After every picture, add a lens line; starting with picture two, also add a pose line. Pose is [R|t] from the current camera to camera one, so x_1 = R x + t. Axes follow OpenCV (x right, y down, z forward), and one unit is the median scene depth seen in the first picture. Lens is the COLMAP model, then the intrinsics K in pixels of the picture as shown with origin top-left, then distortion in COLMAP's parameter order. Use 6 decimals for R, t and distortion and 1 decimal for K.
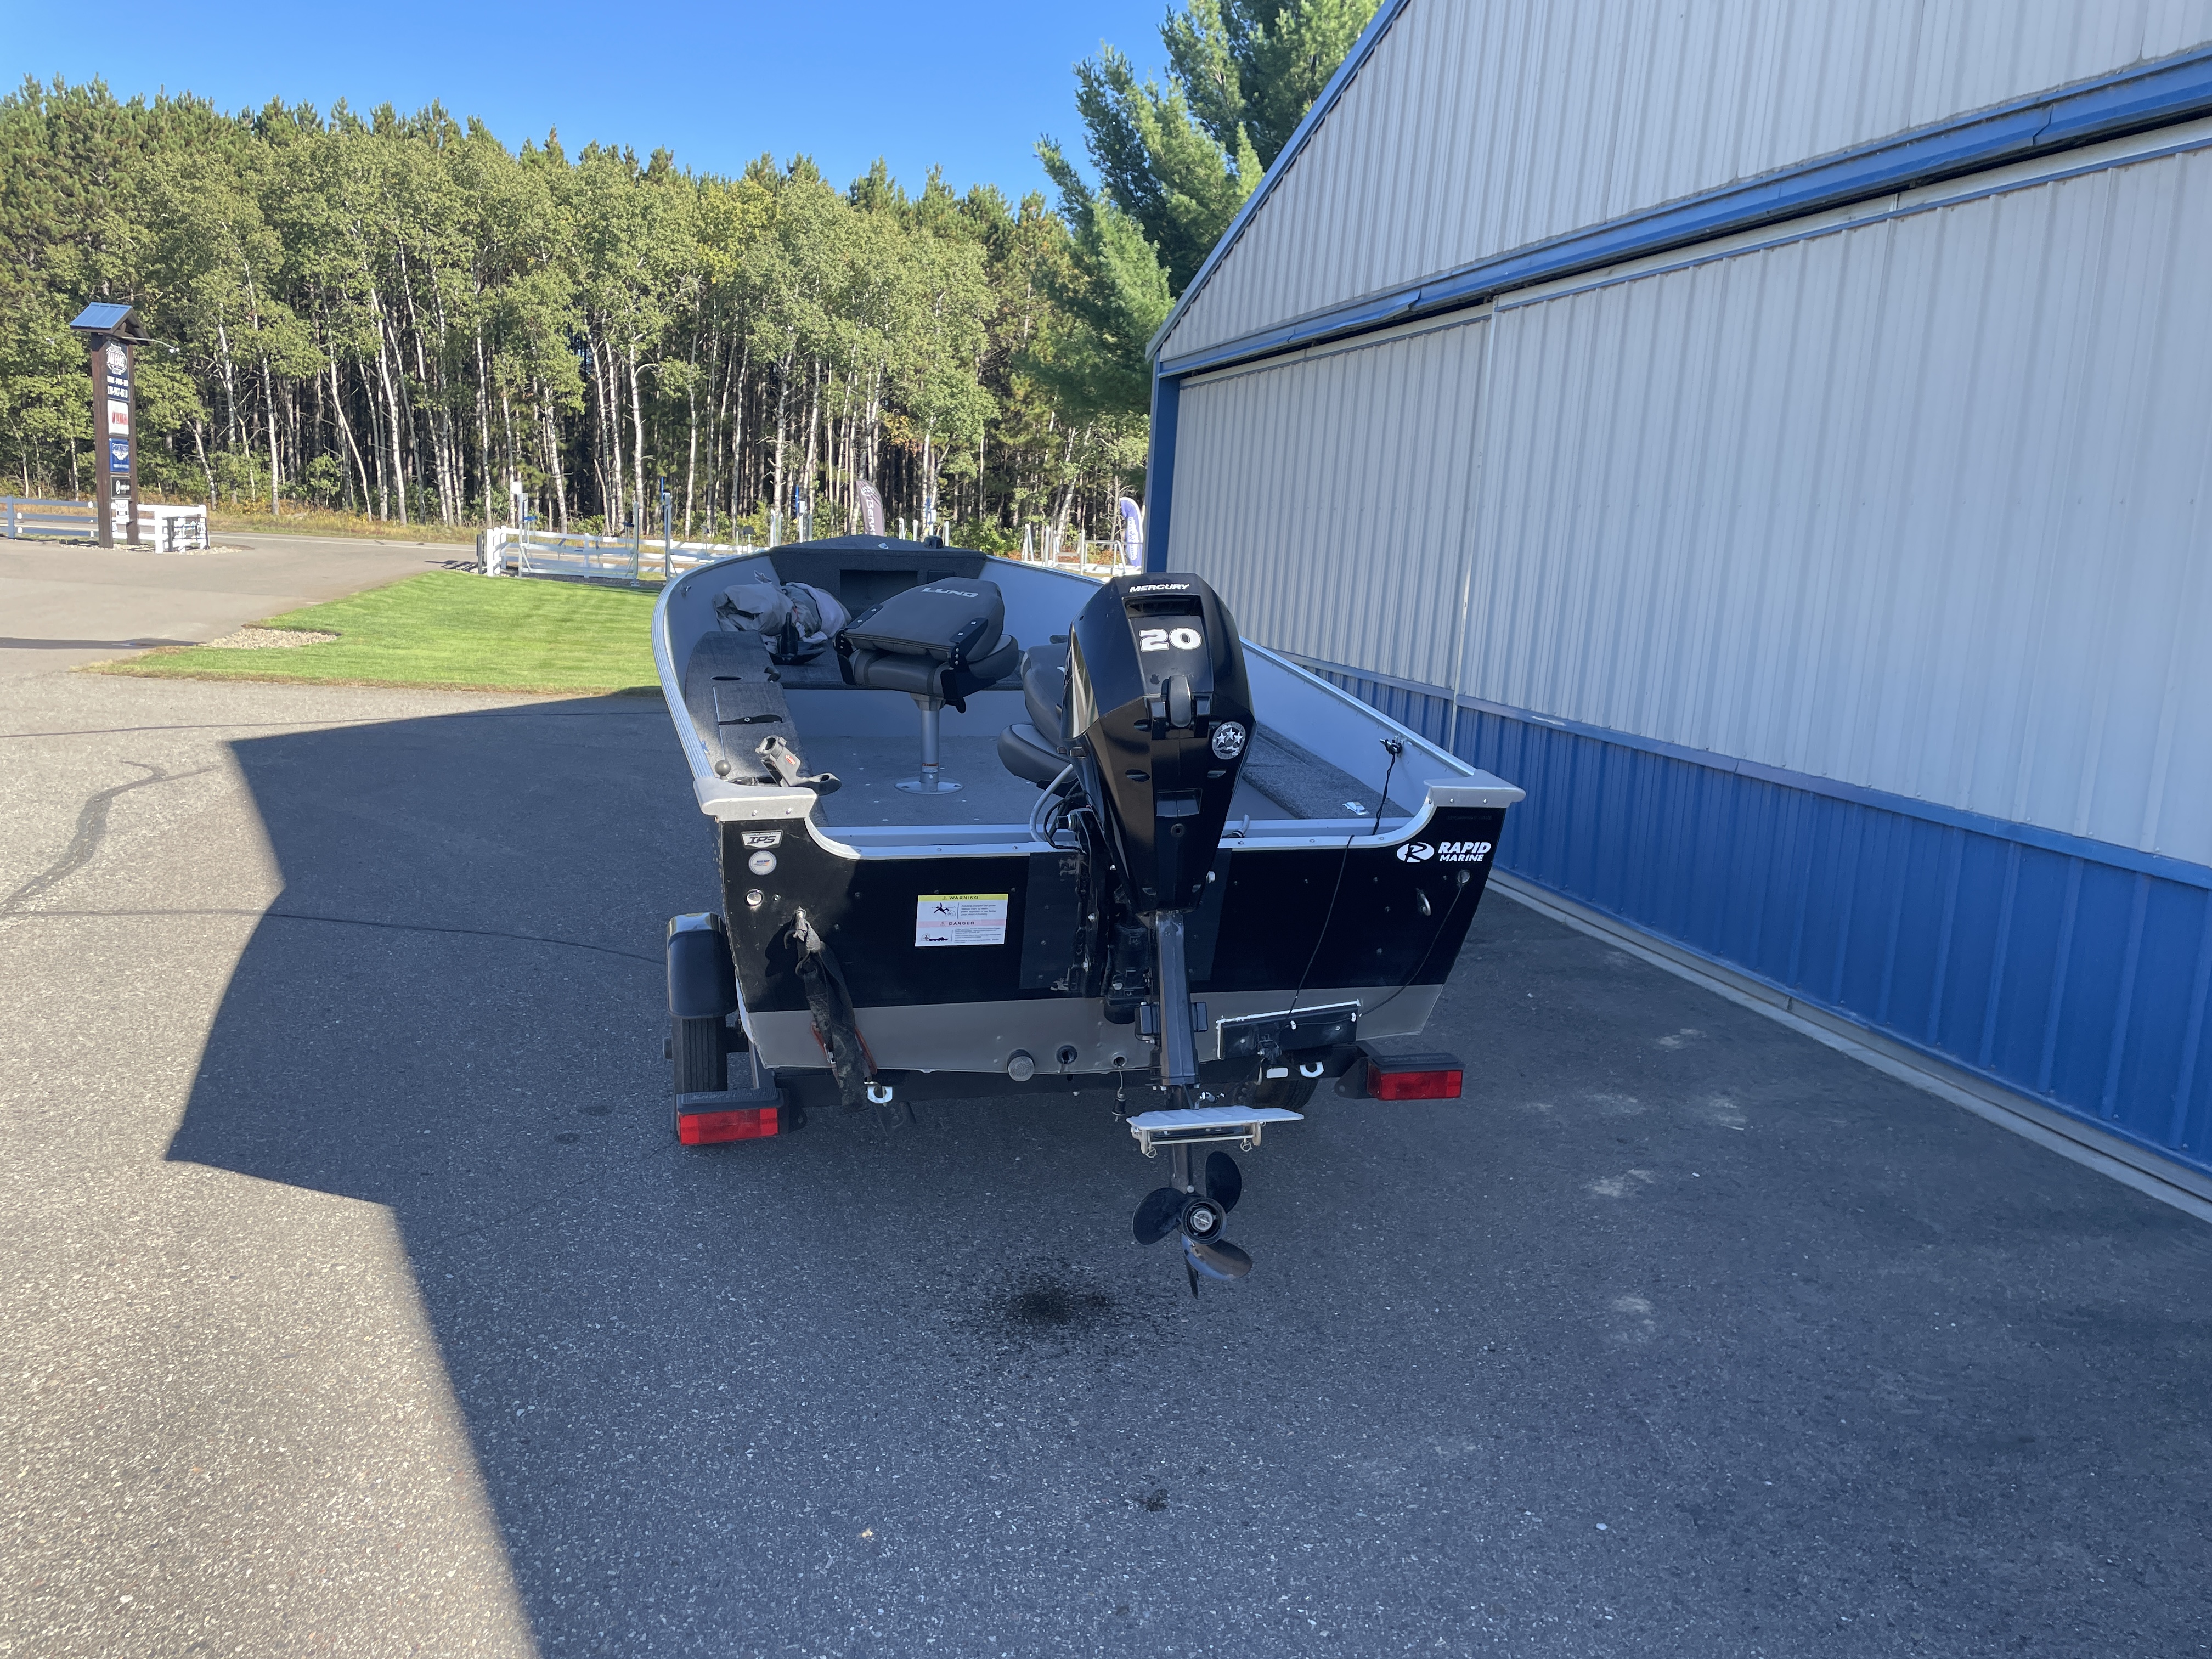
lens RADIAL K [[1710.8, 0, 1086.9], [0, 1710.8, 839.9], [0, 0, 1]] dist [0.069191, -0.093795]
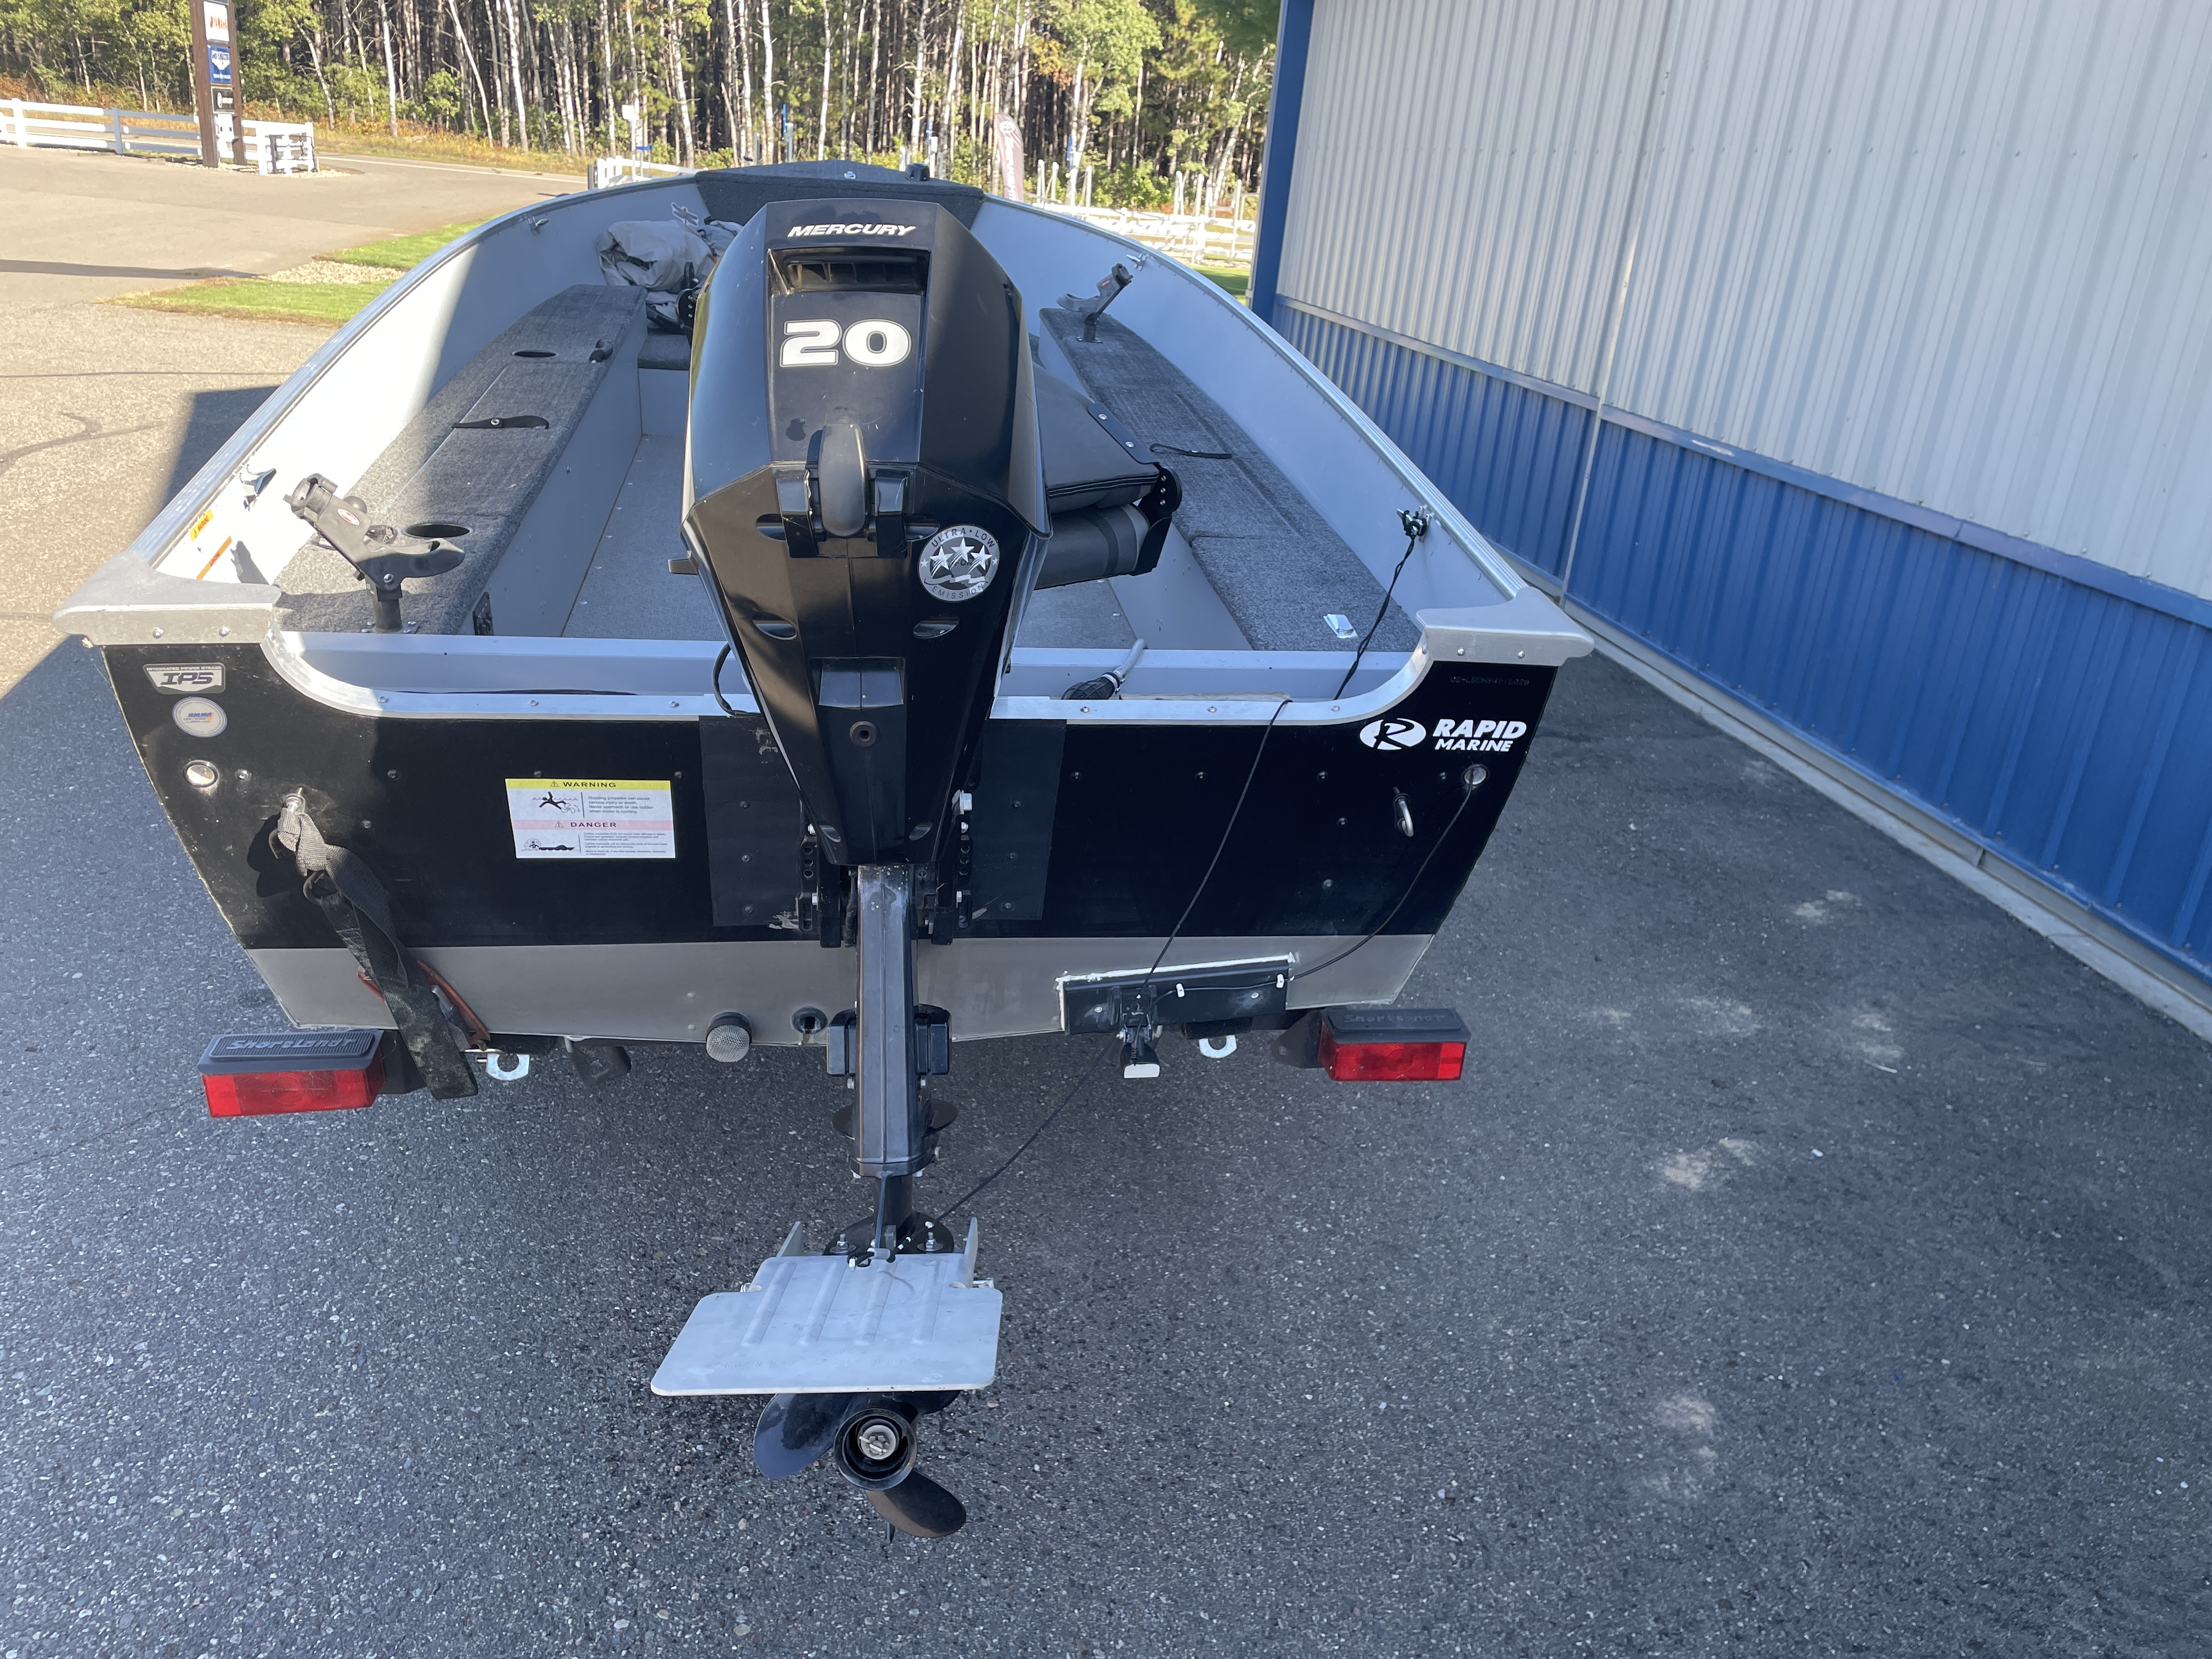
lens RADIAL K [[1710.8, 0, 1081.5], [0, 1710.8, 888.3], [0, 0, 1]] dist [0.069191, -0.093795]
pose [[0.995044, 0.064775, -0.075439, 0.104600], [-0.047601, 0.976425, 0.210544, -0.046640], [0.087298, -0.205909, 0.974669, 0.321608]]
